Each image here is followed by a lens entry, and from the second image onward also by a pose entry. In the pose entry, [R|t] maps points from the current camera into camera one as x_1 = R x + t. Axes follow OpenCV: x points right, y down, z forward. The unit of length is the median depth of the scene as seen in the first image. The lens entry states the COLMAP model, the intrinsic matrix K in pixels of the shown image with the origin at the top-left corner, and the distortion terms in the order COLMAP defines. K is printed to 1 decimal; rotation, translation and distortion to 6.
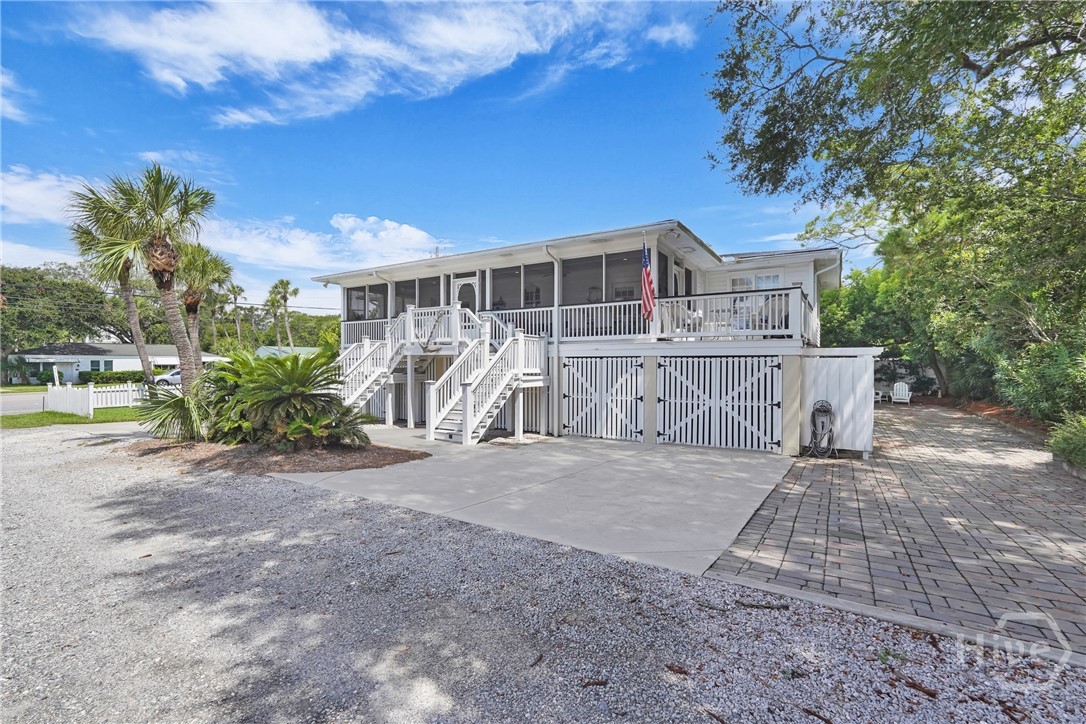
lens RADIAL K [[475.2, 0, 531.5], [0, 475.2, 369.2], [0, 0, 1]] dist [0.002021, -0.000248]
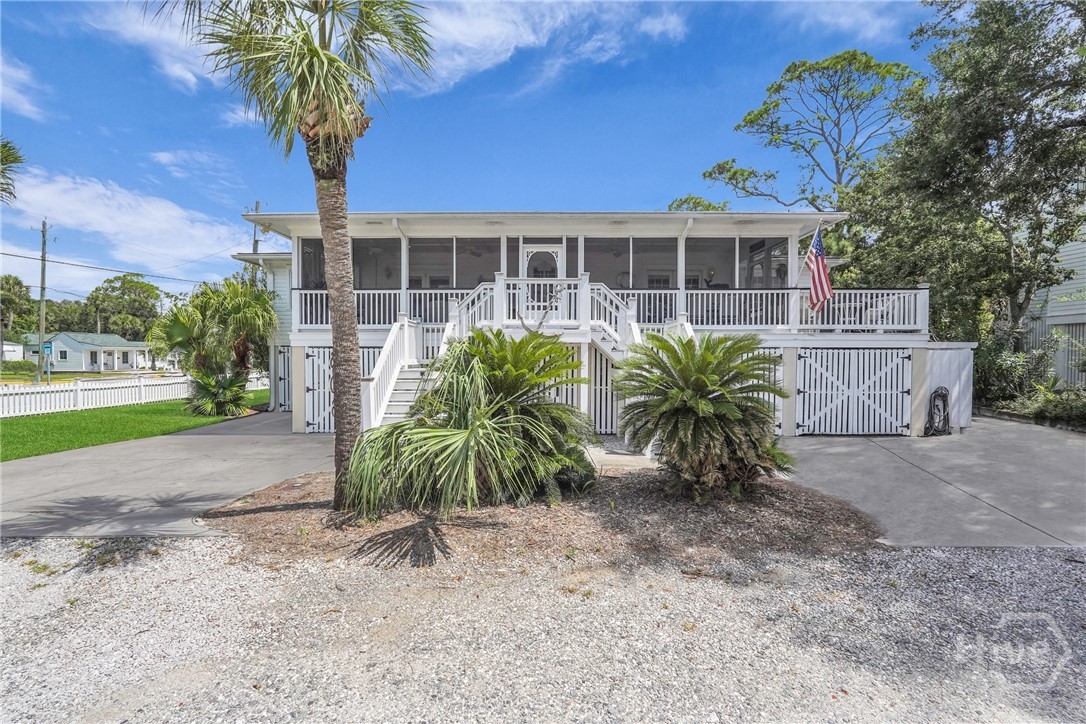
lens RADIAL K [[475.2, 0, 540.5], [0, 475.2, 363.4], [0, 0, 1]] dist [0.002021, -0.000248]
pose [[0.862967, -0.004908, 0.505237, -0.559441], [0.001527, 0.999974, 0.007106, -0.001480], [-0.505259, -0.005361, 0.862951, 0.333193]]
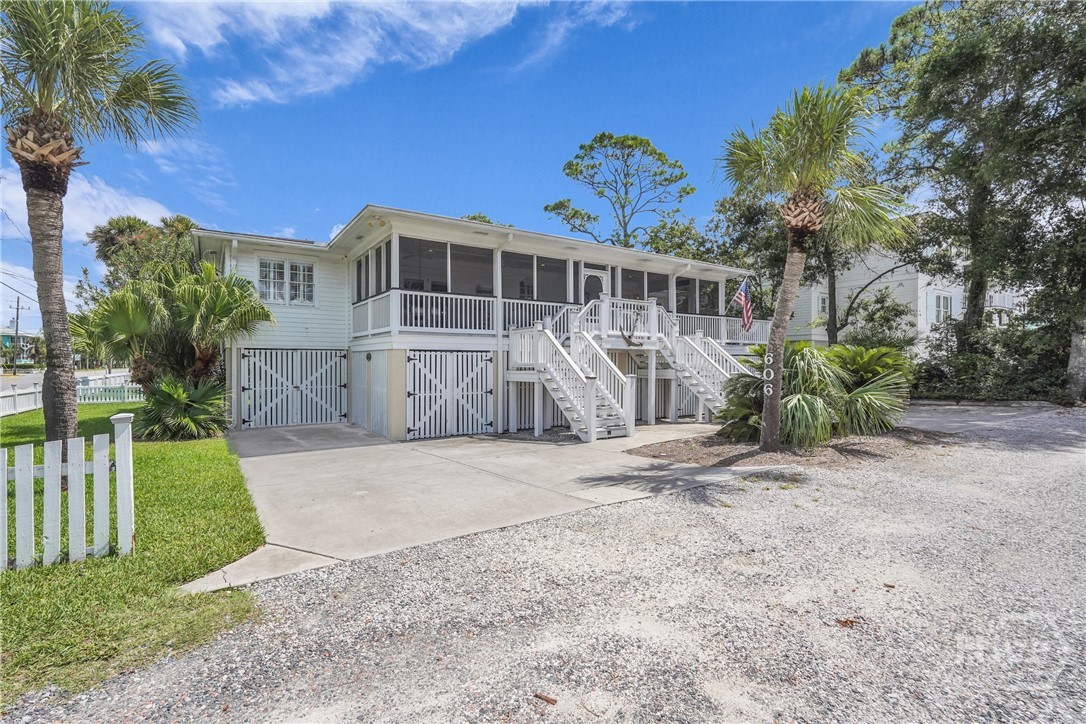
lens RADIAL K [[493.2, 0, 541.5], [0, 493.2, 358.0], [0, 0, 1]] dist [-0.002420, -0.000059]
pose [[0.415468, 0.003967, 0.909599, -1.143316], [0.005546, 0.999961, -0.006894, -0.005035], [-0.909591, 0.007909, 0.415429, 0.703699]]
